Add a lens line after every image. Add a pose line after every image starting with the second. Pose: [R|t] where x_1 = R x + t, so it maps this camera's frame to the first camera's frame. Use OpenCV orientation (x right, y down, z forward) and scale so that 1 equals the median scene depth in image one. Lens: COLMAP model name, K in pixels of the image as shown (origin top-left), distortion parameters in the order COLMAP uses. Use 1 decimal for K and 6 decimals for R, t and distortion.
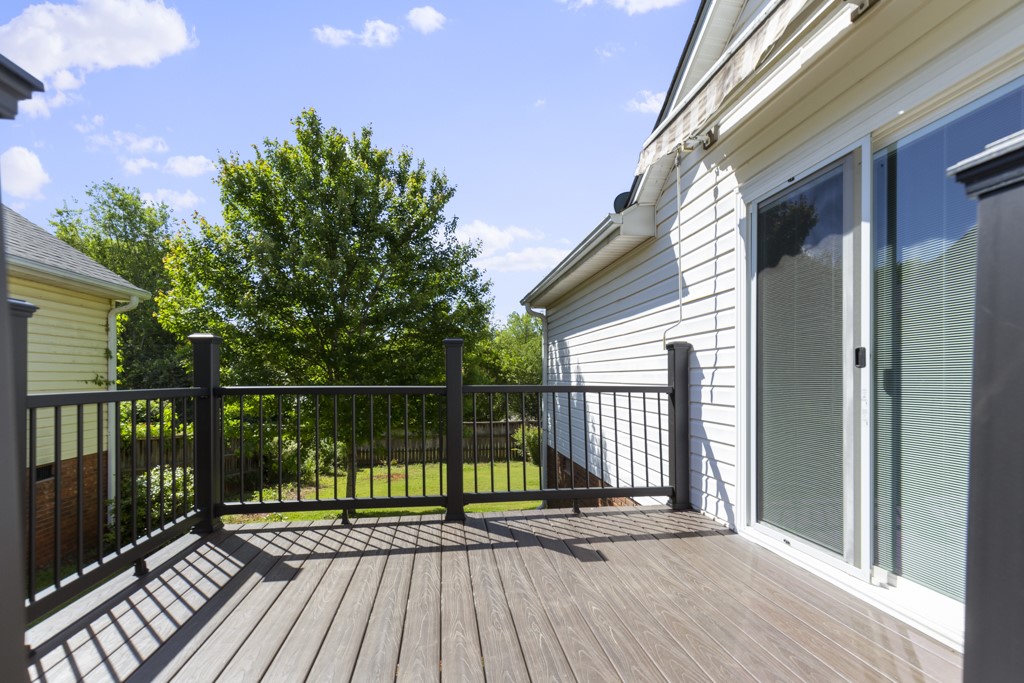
lens RADIAL K [[465.4, 0, 511.4], [0, 465.4, 359.3], [0, 0, 1]] dist [0.003287, 0.000304]
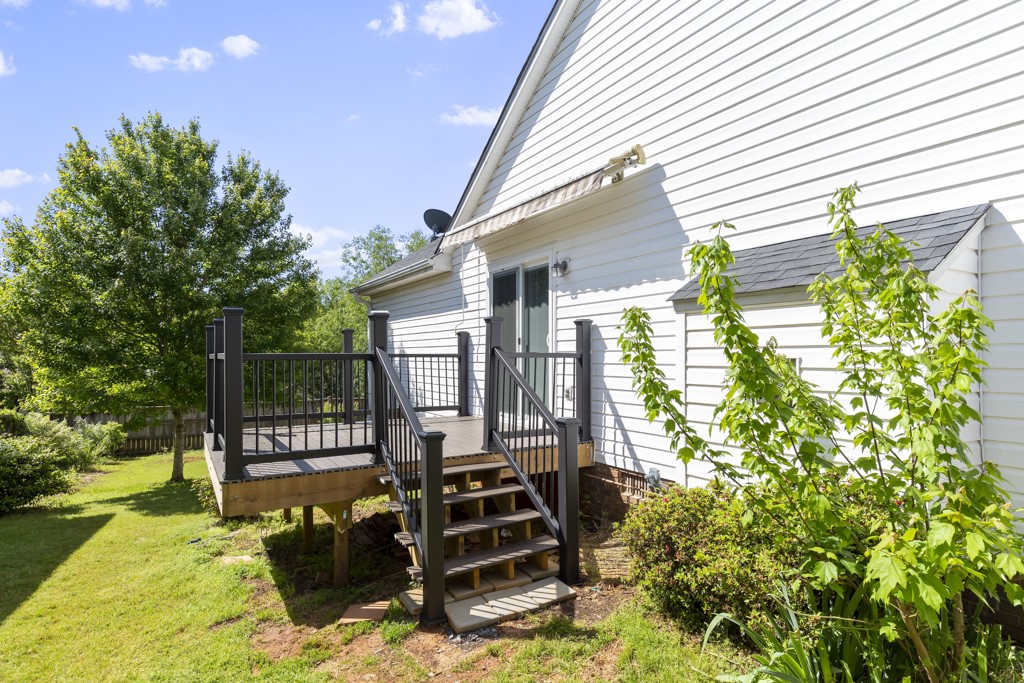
lens RADIAL K [[569.5, 0, 512.0], [0, 569.5, 341.5], [0, 0, 1]] dist [0.001581, 0.000367]
pose [[0.923916, -0.005389, 0.382557, -0.341256], [-0.002140, 0.999812, 0.019254, -0.039242], [-0.382588, -0.018608, 0.923731, -1.206581]]
